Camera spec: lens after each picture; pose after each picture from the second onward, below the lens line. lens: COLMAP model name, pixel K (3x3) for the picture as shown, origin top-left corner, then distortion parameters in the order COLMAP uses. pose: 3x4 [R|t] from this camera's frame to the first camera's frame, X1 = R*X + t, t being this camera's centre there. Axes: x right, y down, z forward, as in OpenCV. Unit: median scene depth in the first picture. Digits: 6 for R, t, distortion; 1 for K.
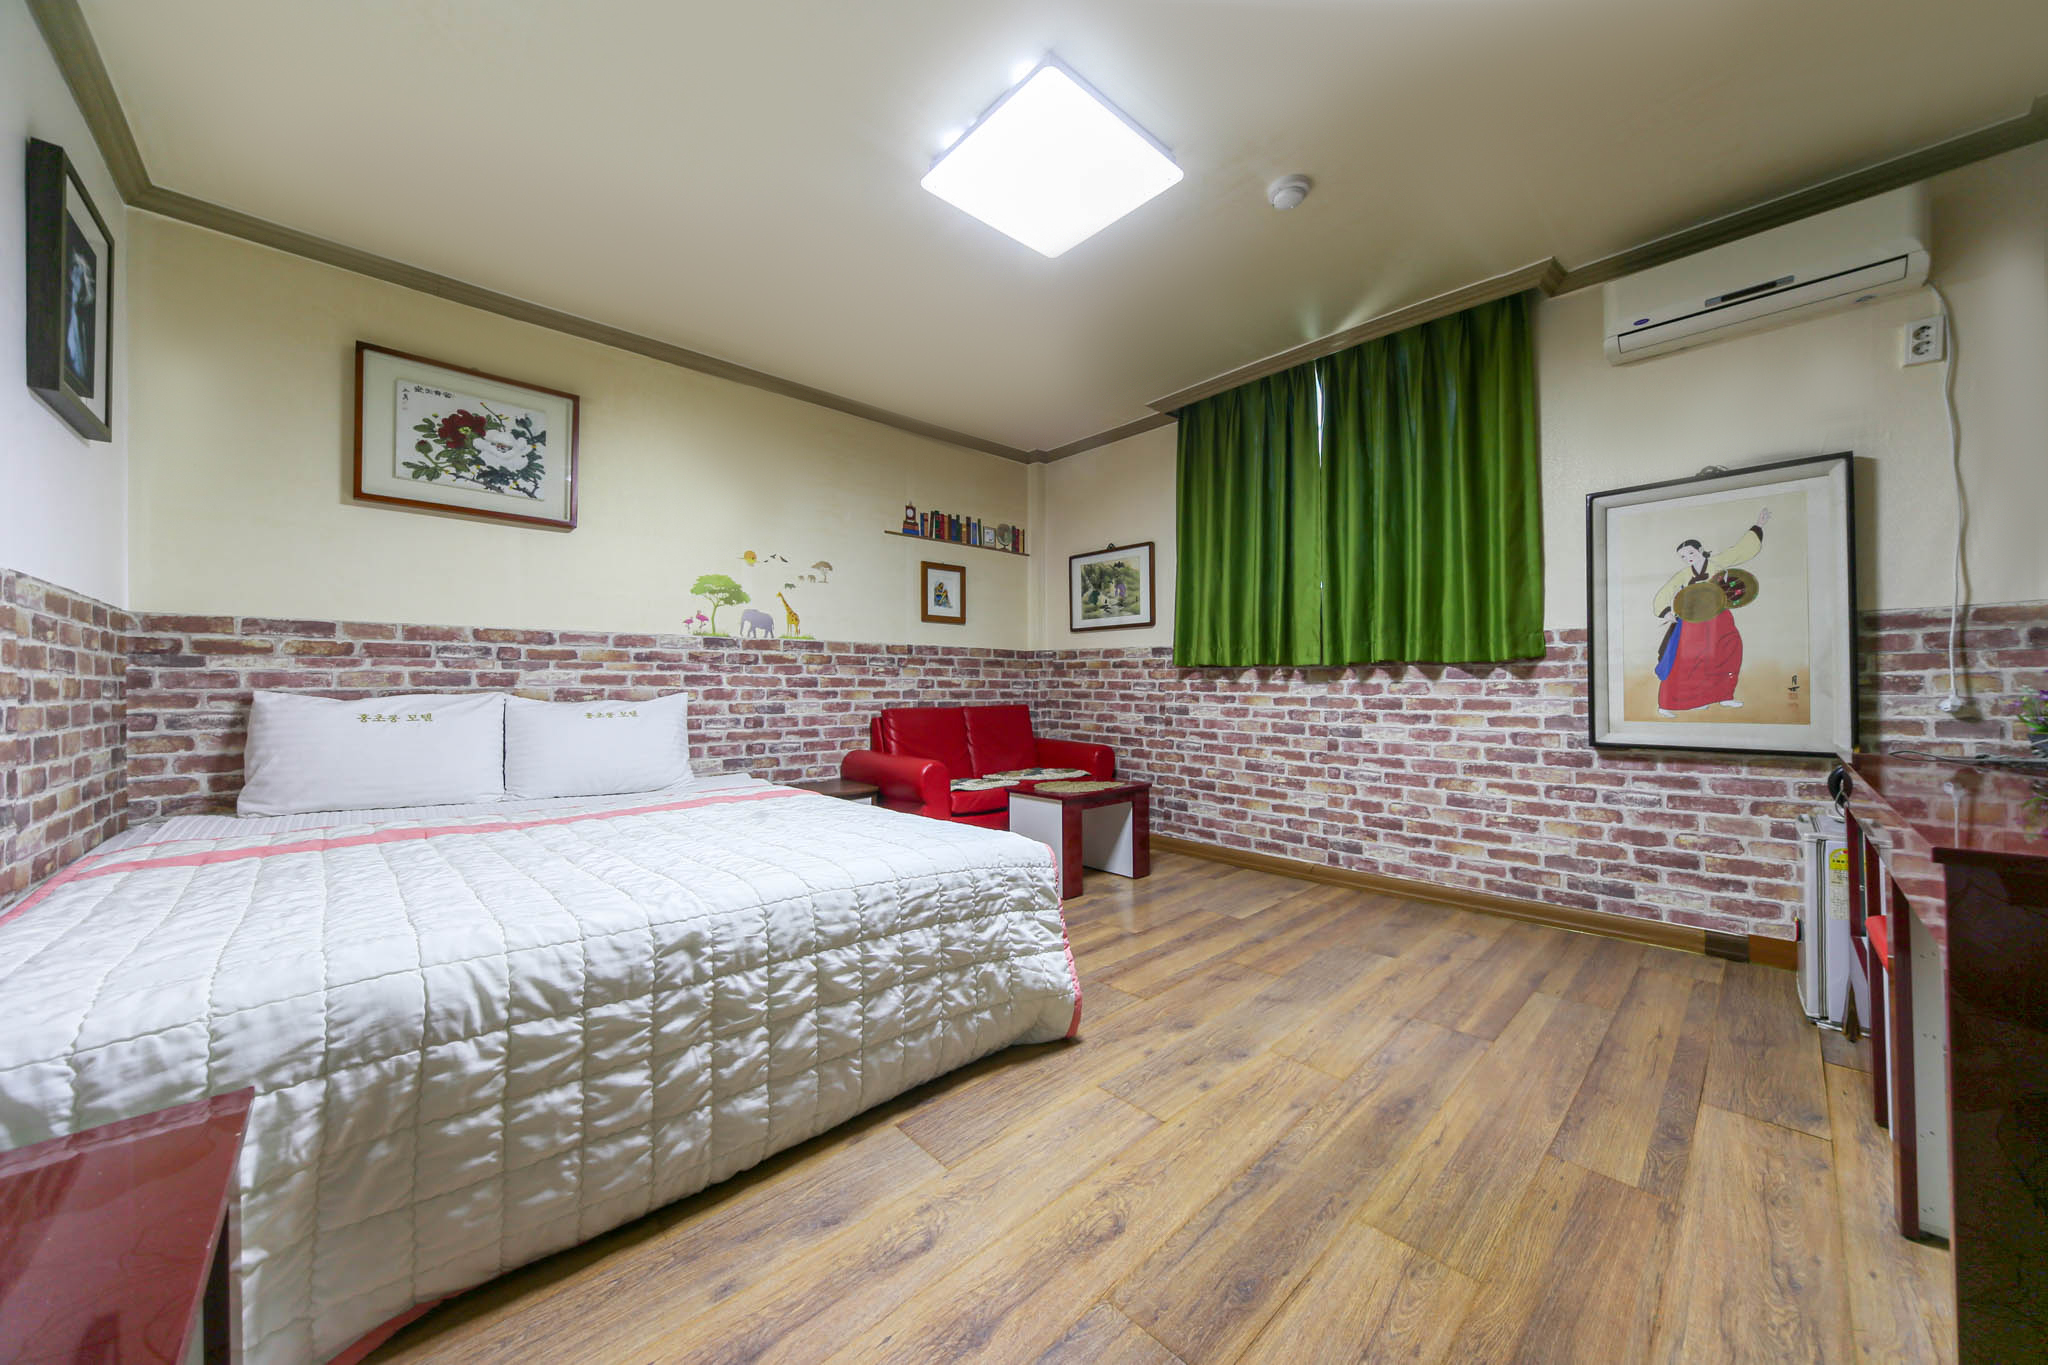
lens RADIAL K [[730.6, 0, 1028.3], [0, 730.6, 684.6], [0, 0, 1]] dist [-0.002719, 0.000186]
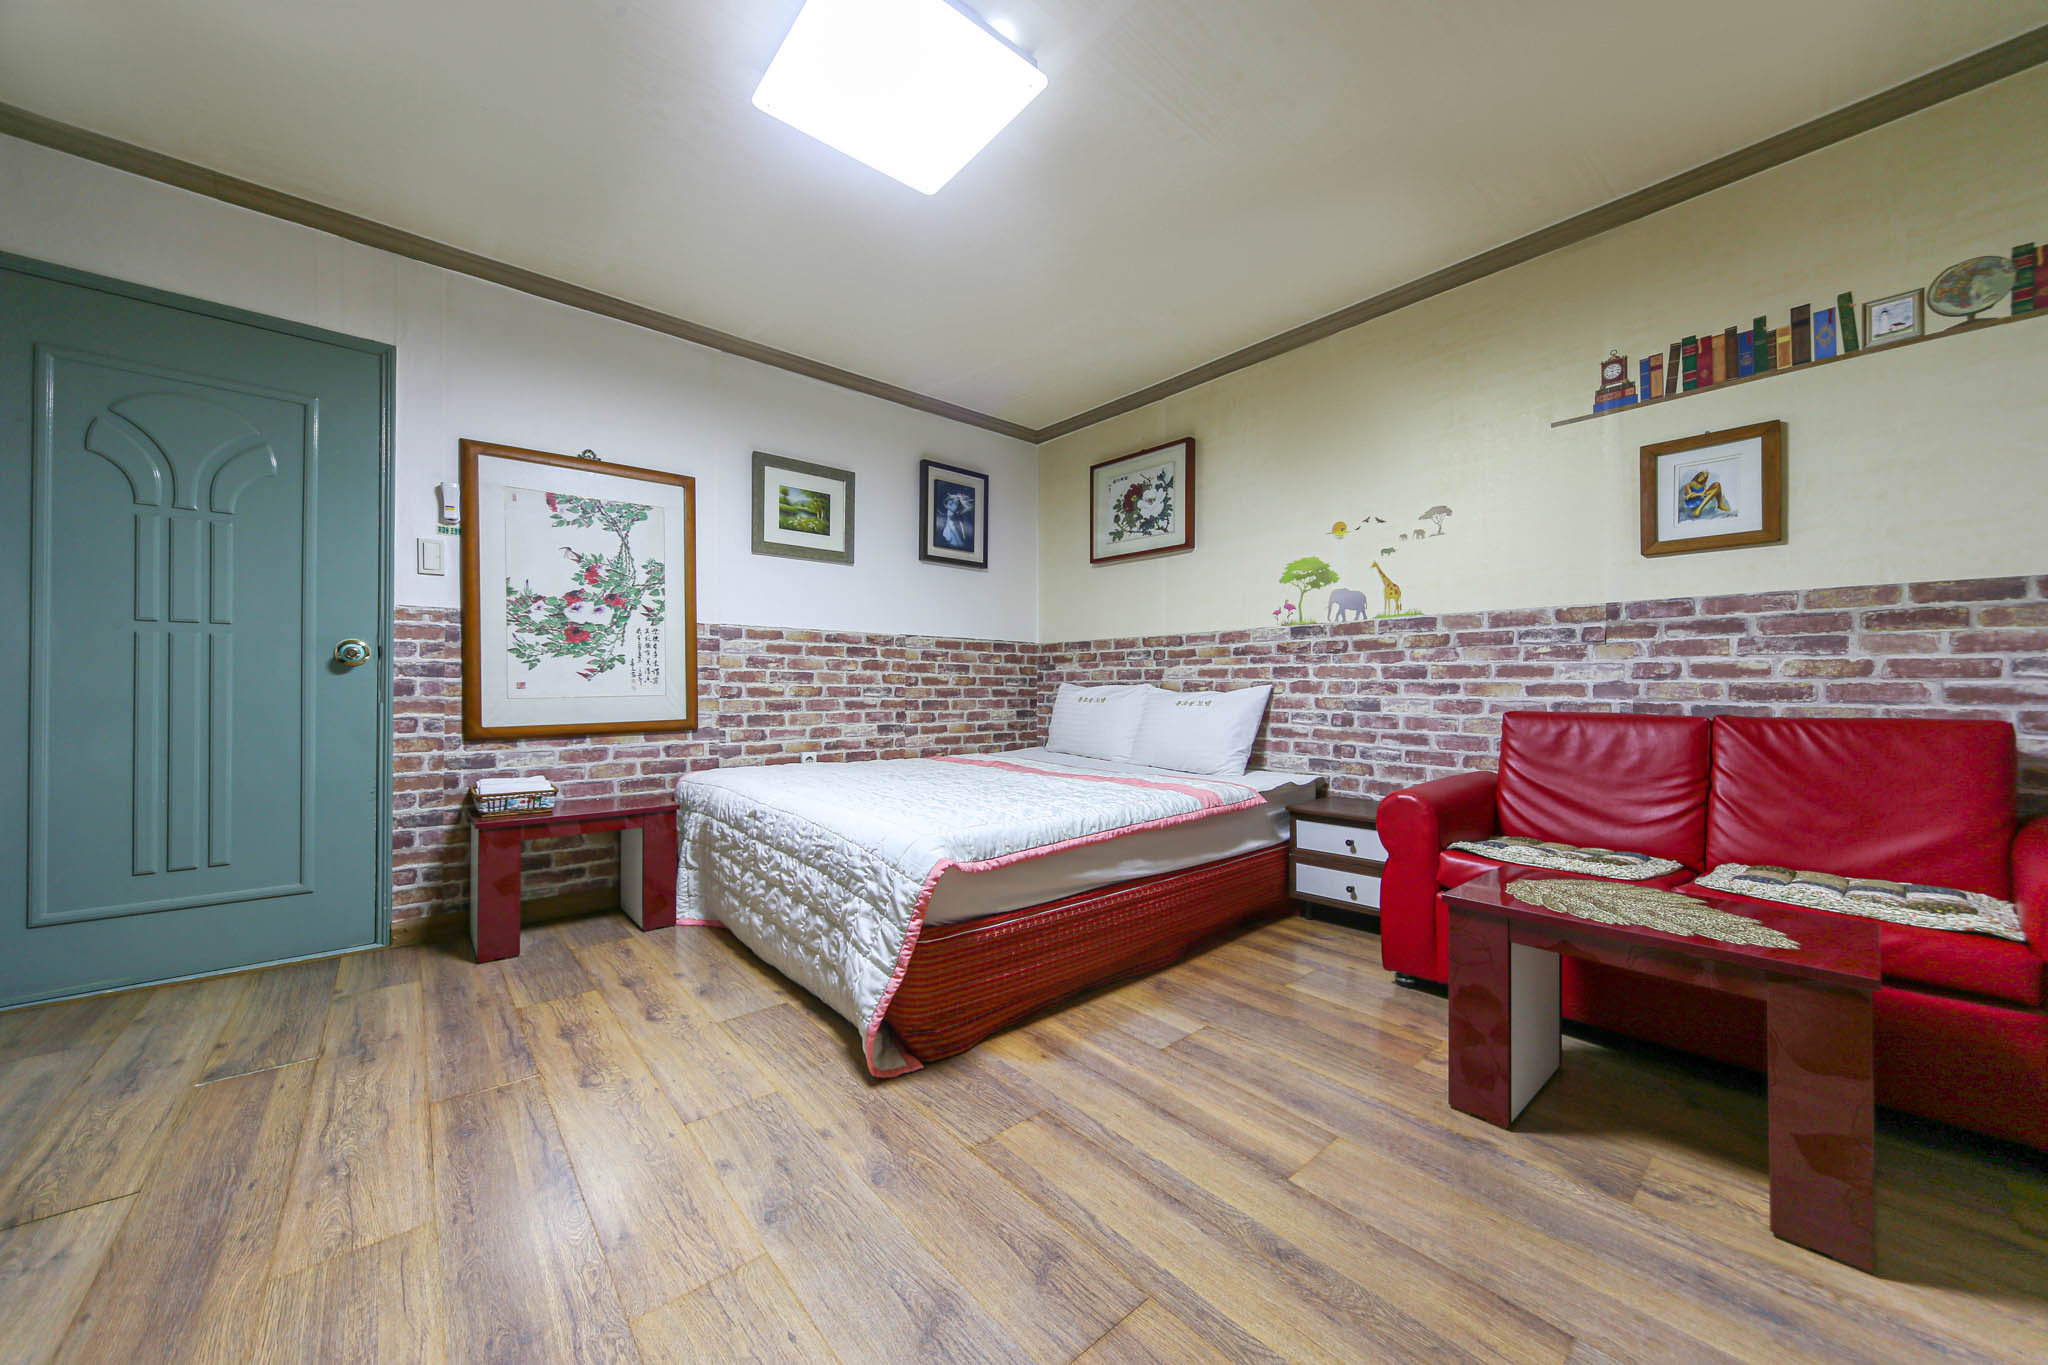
lens RADIAL K [[730.6, 0, 1028.3], [0, 730.6, 684.6], [0, 0, 1]] dist [-0.002719, 0.000186]
pose [[-0.053369, -0.002180, -0.998572, 0.520158], [0.000960, 0.999997, -0.002234, 0.012127], [0.998574, -0.001078, -0.053367, 0.698261]]
